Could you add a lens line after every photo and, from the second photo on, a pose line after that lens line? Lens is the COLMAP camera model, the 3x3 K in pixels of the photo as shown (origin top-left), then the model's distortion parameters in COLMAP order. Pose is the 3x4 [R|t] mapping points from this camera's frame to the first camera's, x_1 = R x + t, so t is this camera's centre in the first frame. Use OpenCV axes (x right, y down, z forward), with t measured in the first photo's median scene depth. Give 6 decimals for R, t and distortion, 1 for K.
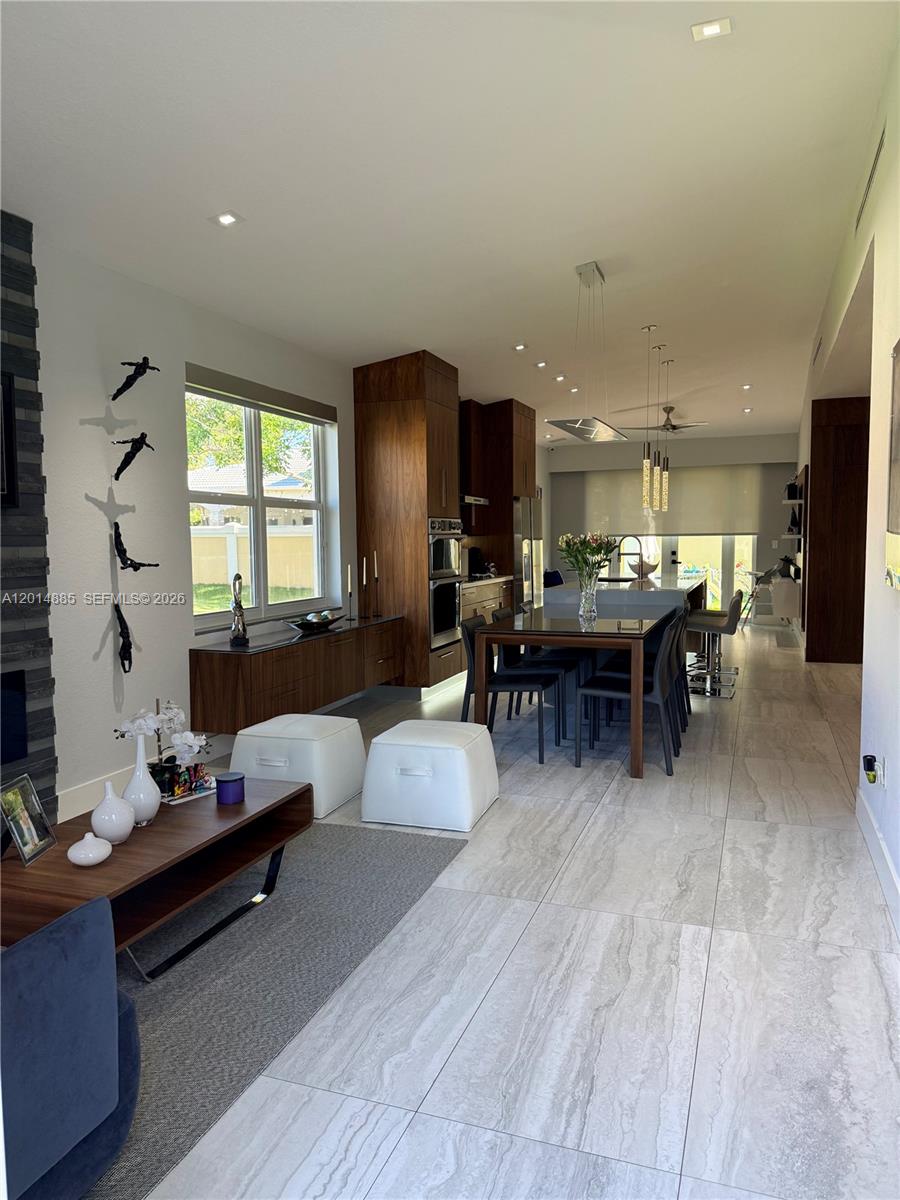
lens RADIAL K [[837.9, 0, 441.5], [0, 837.9, 599.5], [0, 0, 1]] dist [0.030225, -0.036266]
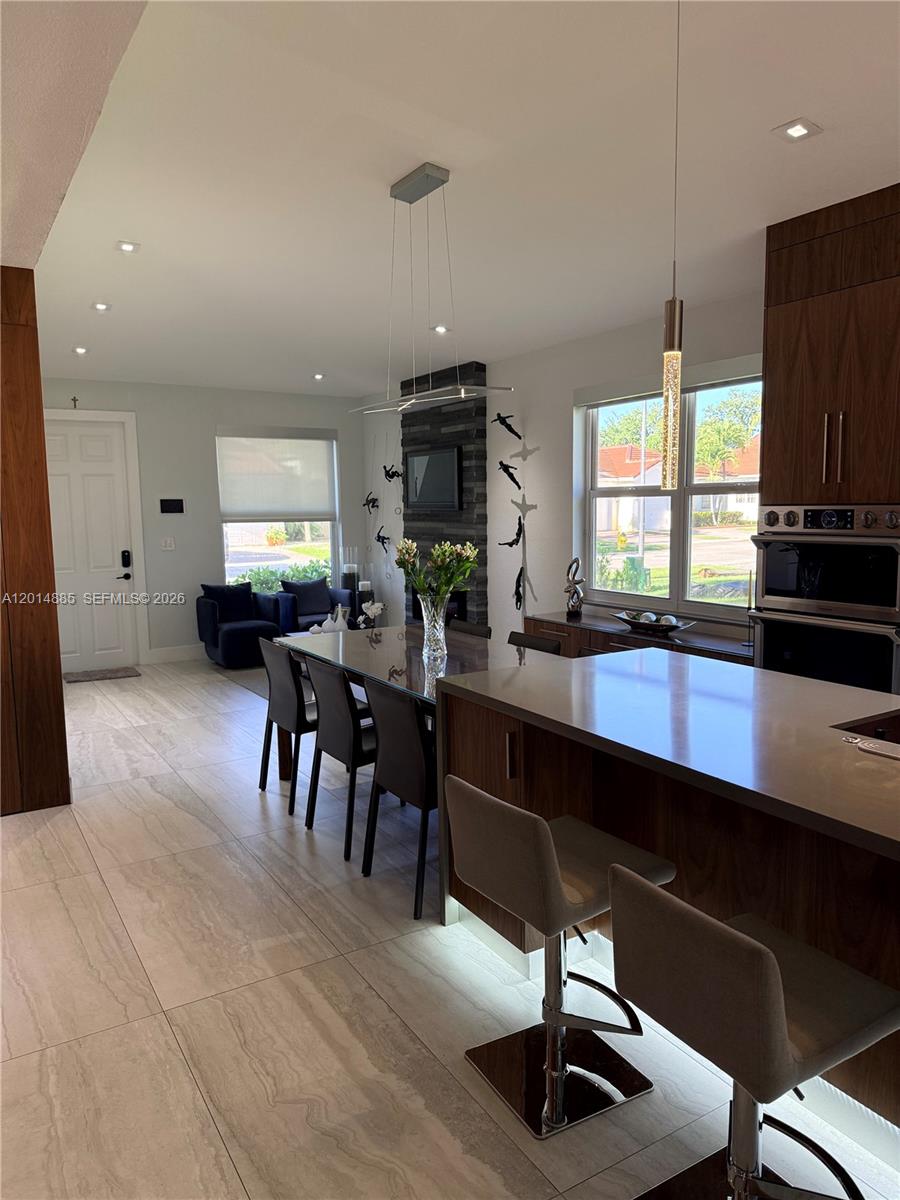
lens RADIAL K [[837.9, 0, 446.8], [0, 837.9, 600.0], [0, 0, 1]] dist [0.030225, -0.036266]
pose [[-0.613434, 0.105500, -0.782668, 0.773057], [-0.049938, 0.983872, 0.171762, -0.163336], [0.788166, 0.144449, -0.598272, 1.511671]]
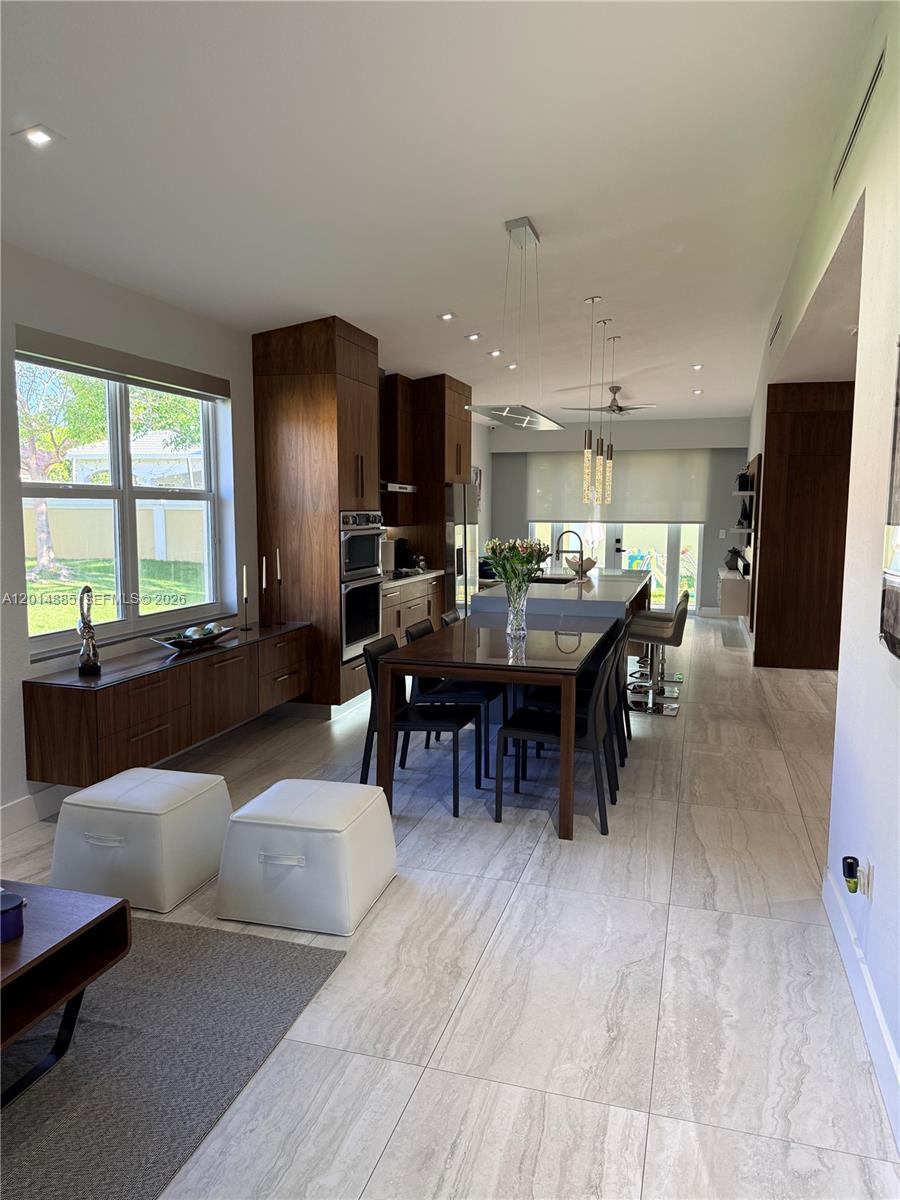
lens RADIAL K [[837.9, 0, 448.4], [0, 837.9, 601.2], [0, 0, 1]] dist [0.030225, -0.036266]
pose [[0.997629, 0.007401, 0.068429, 0.049029], [-0.009914, 0.999286, 0.036458, -0.047946], [-0.068110, -0.037050, 0.996990, 0.155972]]
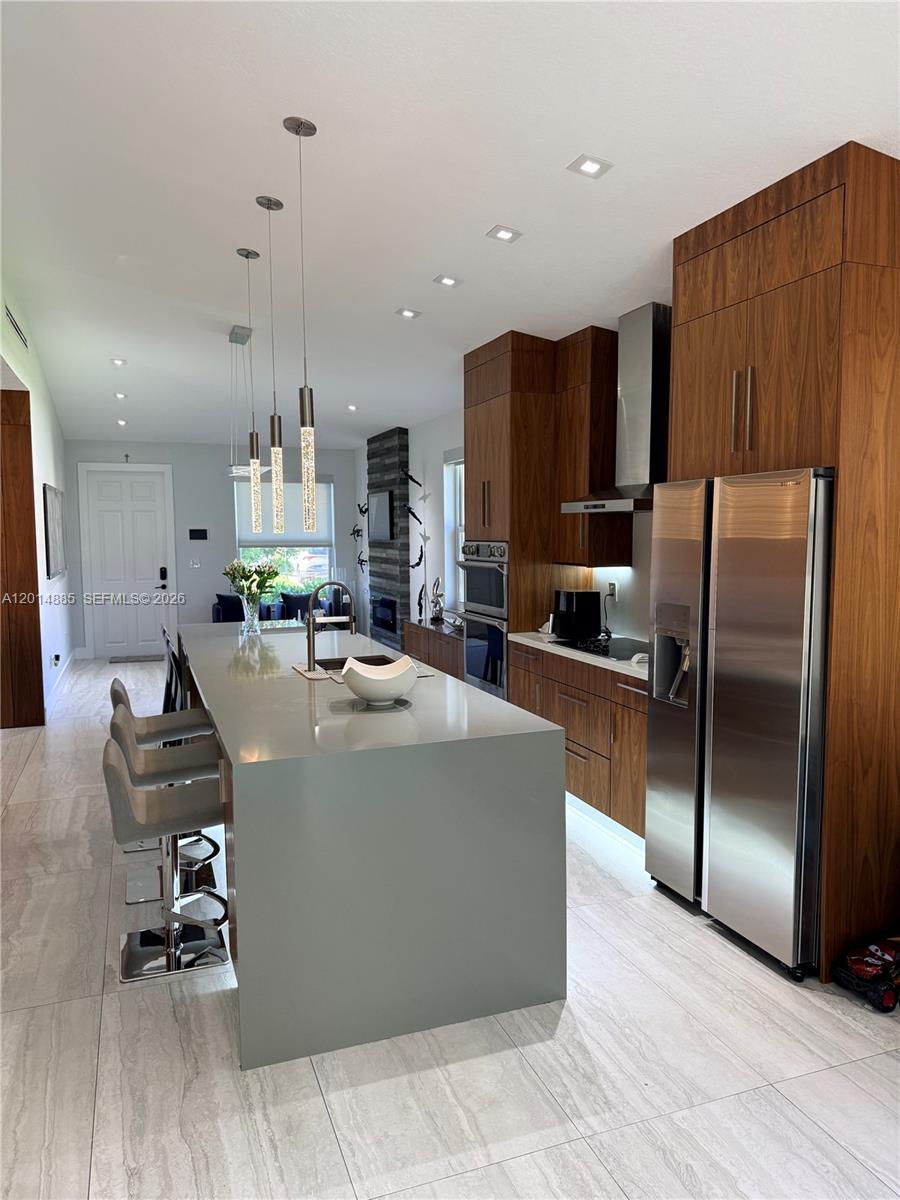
lens RADIAL K [[837.9, 0, 446.2], [0, 837.9, 599.8], [0, 0, 1]] dist [0.030225, -0.036266]
pose [[-0.753984, 0.064867, -0.653682, 0.730052], [-0.045565, 0.987551, 0.150555, -0.242968], [0.655310, 0.143301, -0.741642, 2.332532]]
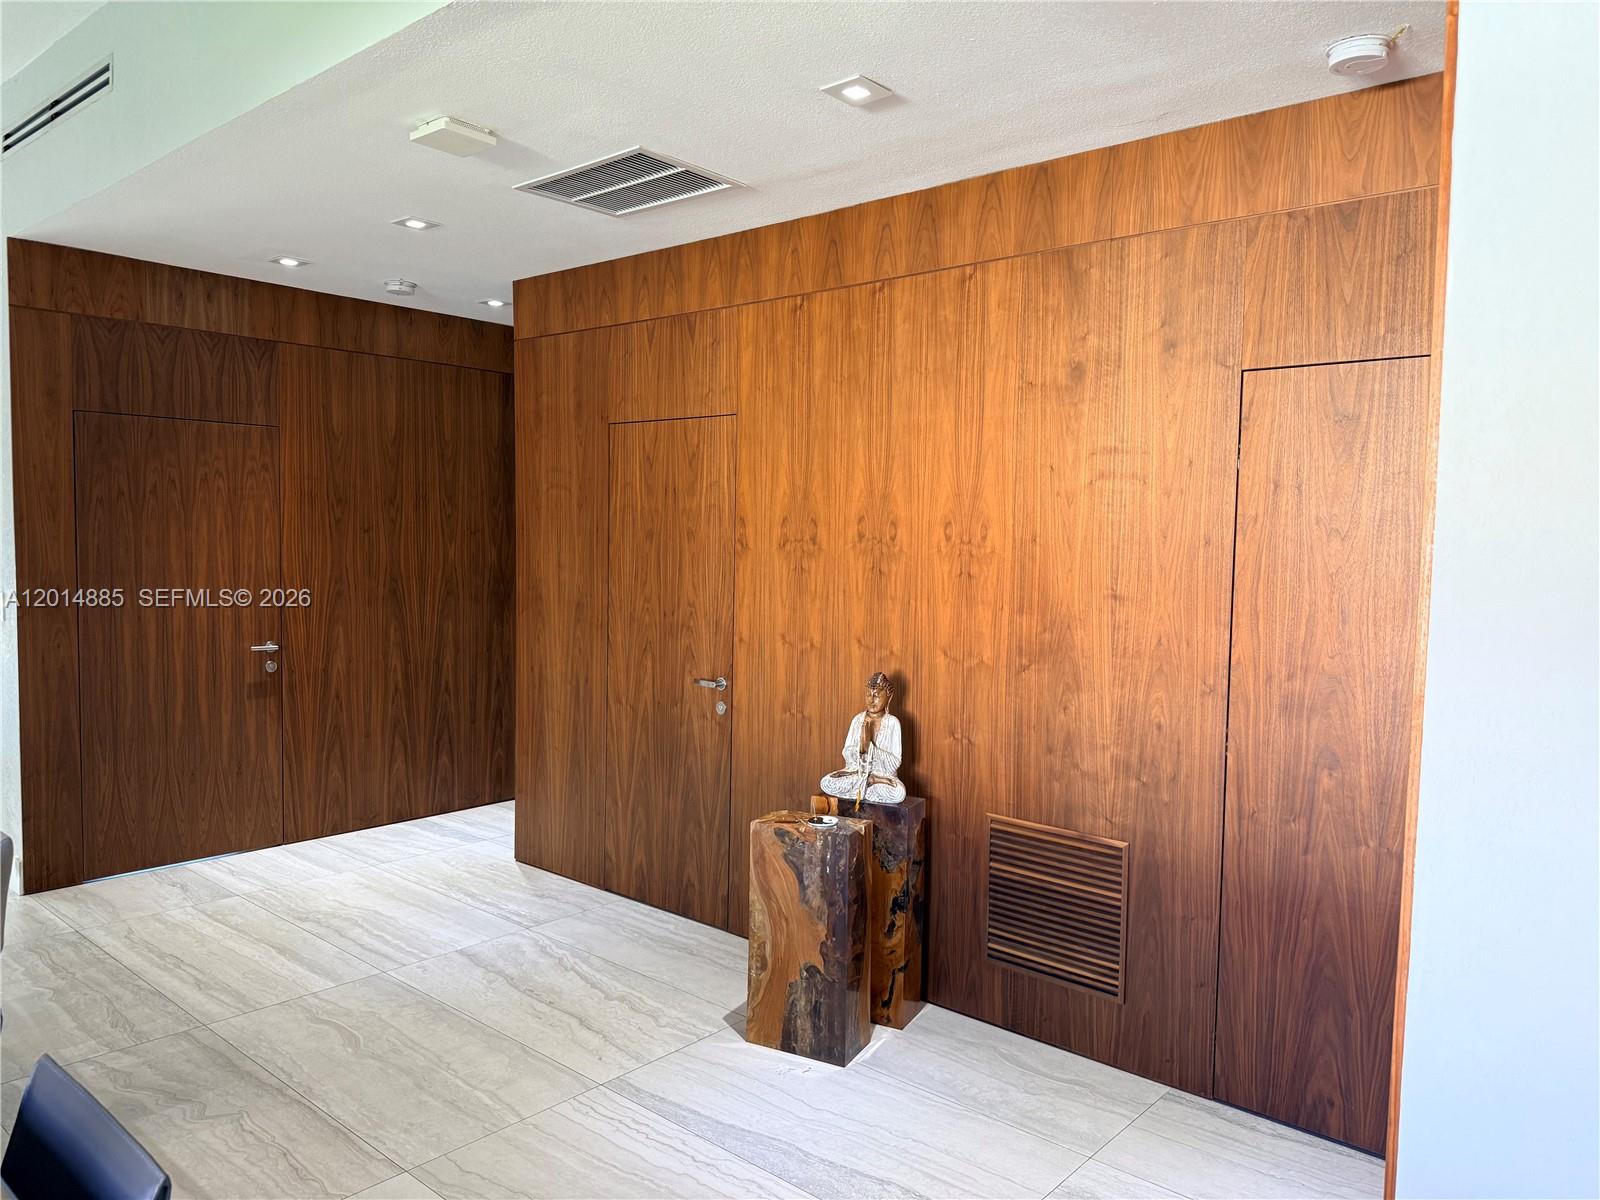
lens RADIAL K [[1117.2, 0, 797.6], [0, 1117.2, 599.7], [0, 0, 1]] dist [0.030225, -0.036266]
pose [[0.339834, -0.039008, 0.939676, 0.106306], [0.049190, 0.998509, 0.023661, -0.100124], [-0.939198, 0.038182, 0.341246, 0.772642]]
